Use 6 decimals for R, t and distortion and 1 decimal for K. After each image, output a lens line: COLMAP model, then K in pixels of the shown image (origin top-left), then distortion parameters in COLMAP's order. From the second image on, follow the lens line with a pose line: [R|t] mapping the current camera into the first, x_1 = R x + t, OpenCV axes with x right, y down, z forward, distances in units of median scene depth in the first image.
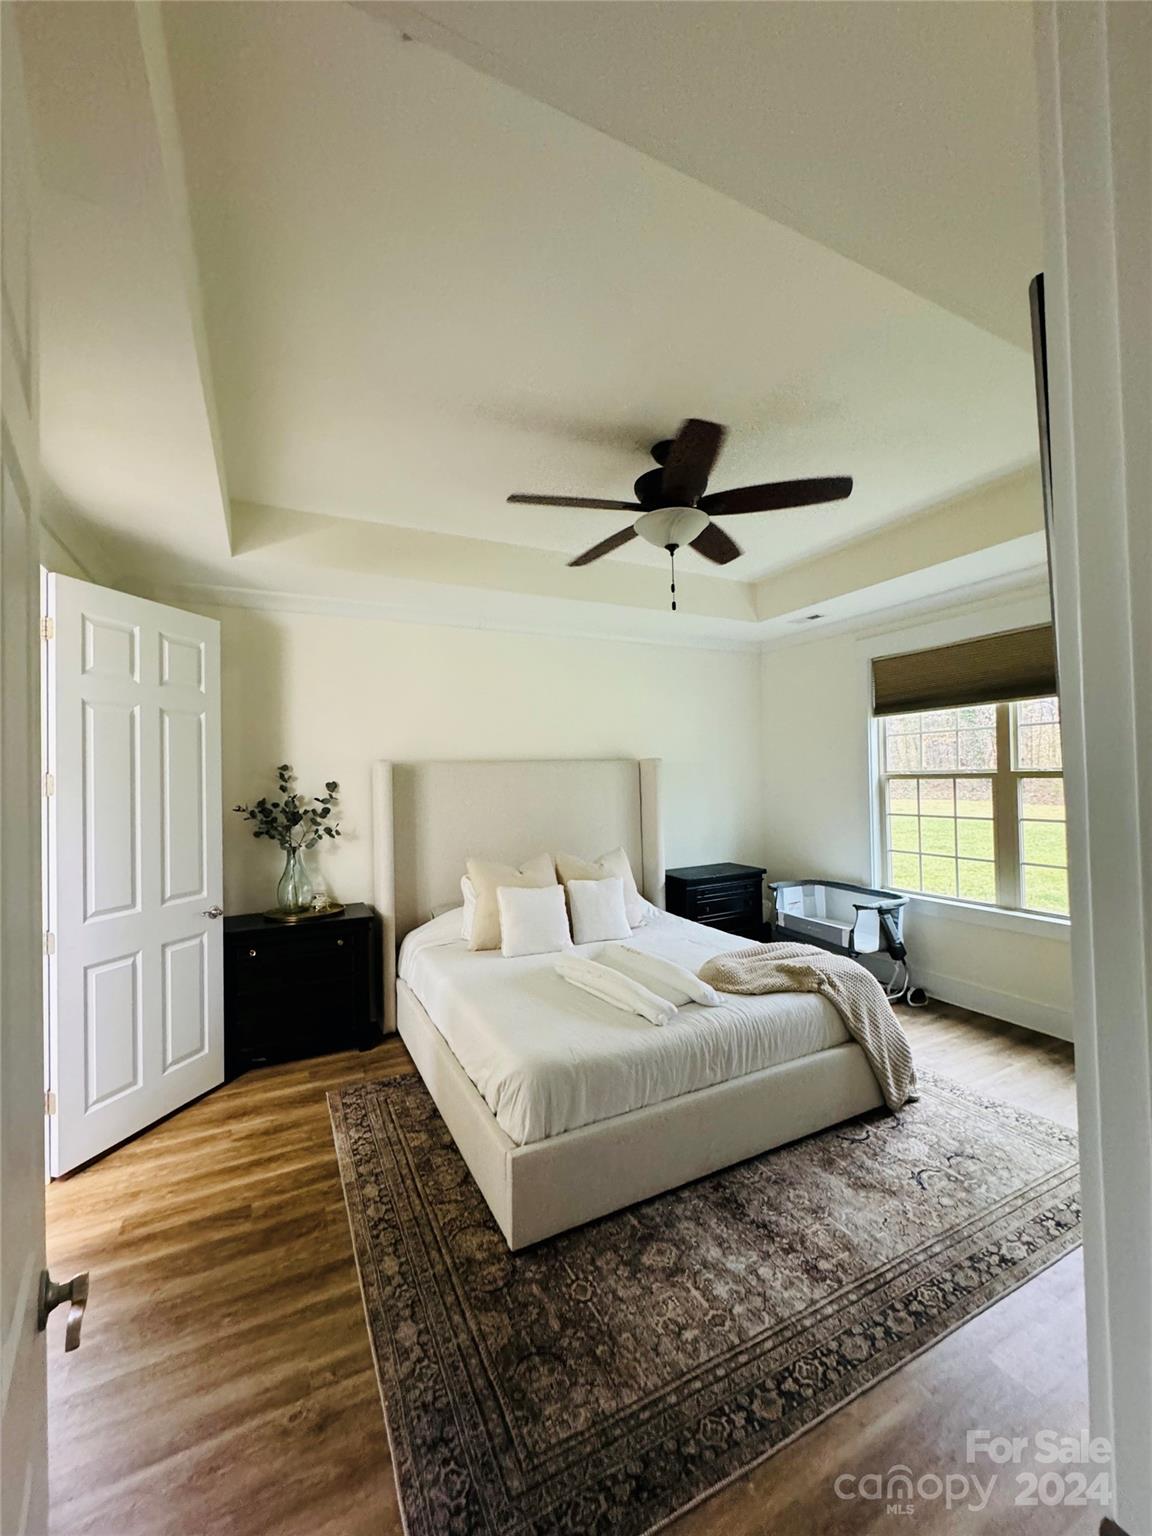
lens RADIAL K [[615.3, 0, 579.2], [0, 615.3, 764.1], [0, 0, 1]] dist [-0.001213, 0.000144]
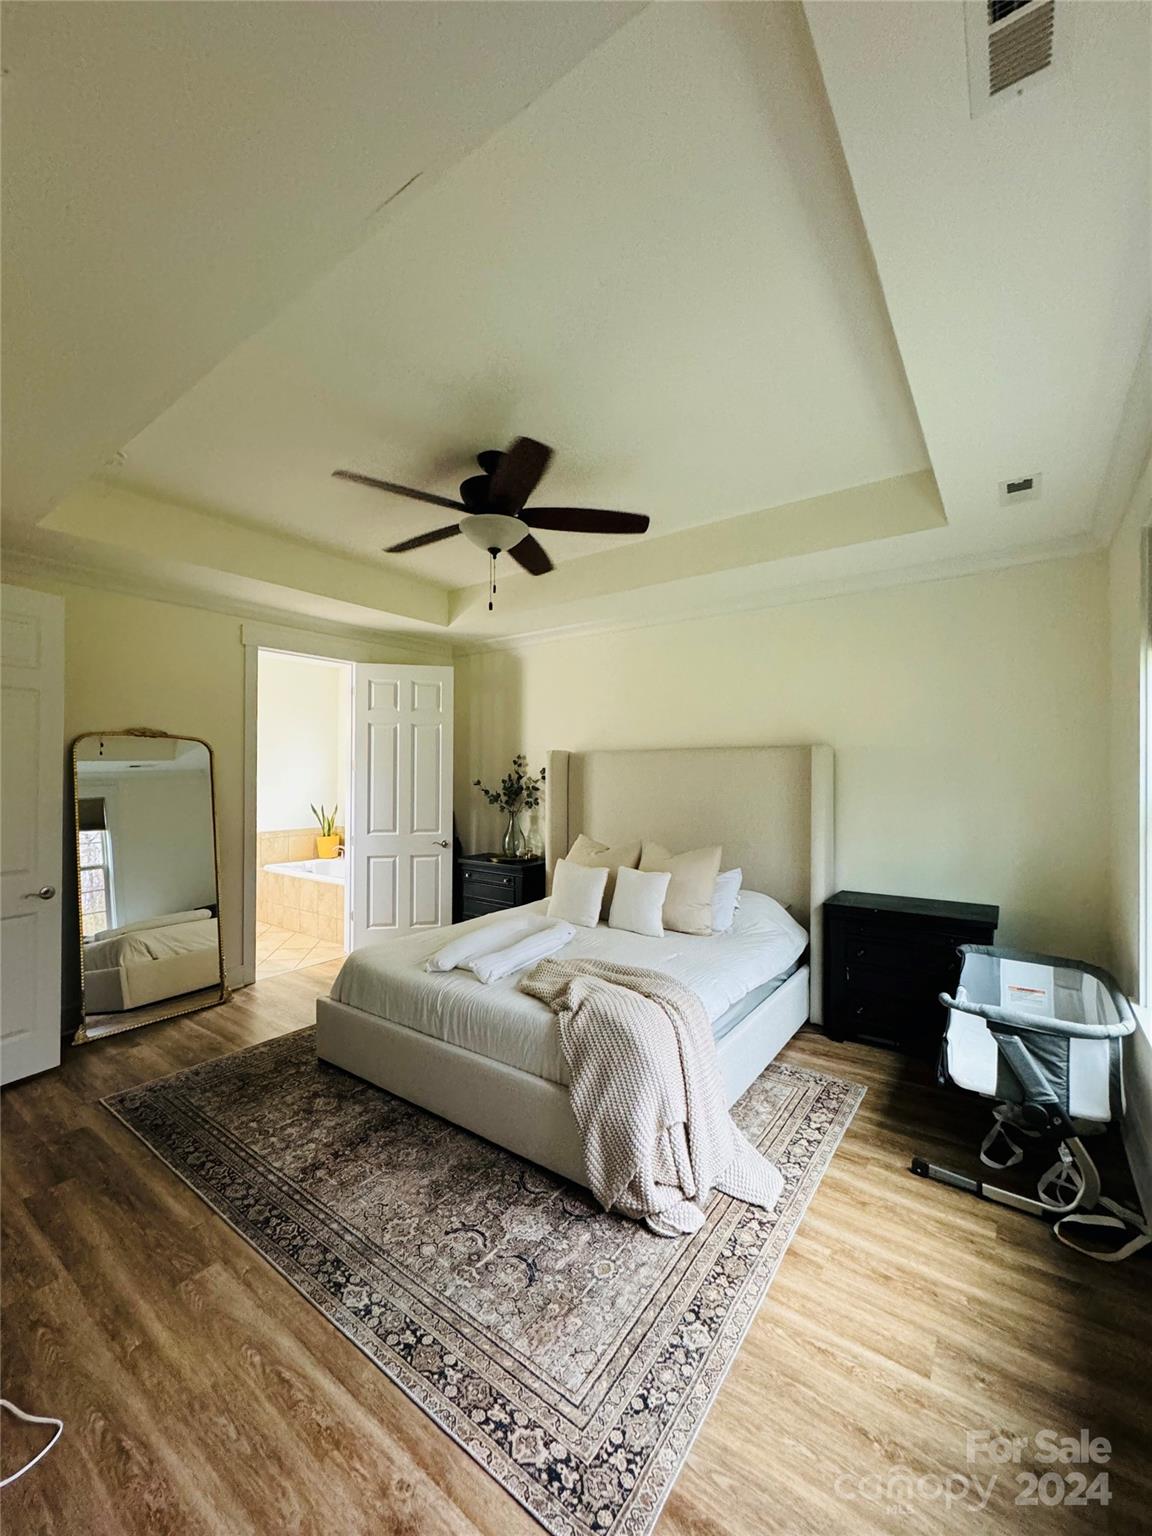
lens RADIAL K [[615.3, 0, 574.2], [0, 615.3, 768.8], [0, 0, 1]] dist [-0.001213, 0.000144]
pose [[0.448283, 0.015290, -0.893761, 1.333357], [0.004978, 0.999795, 0.019601, 0.009197], [0.893878, -0.013236, 0.448115, 0.730678]]
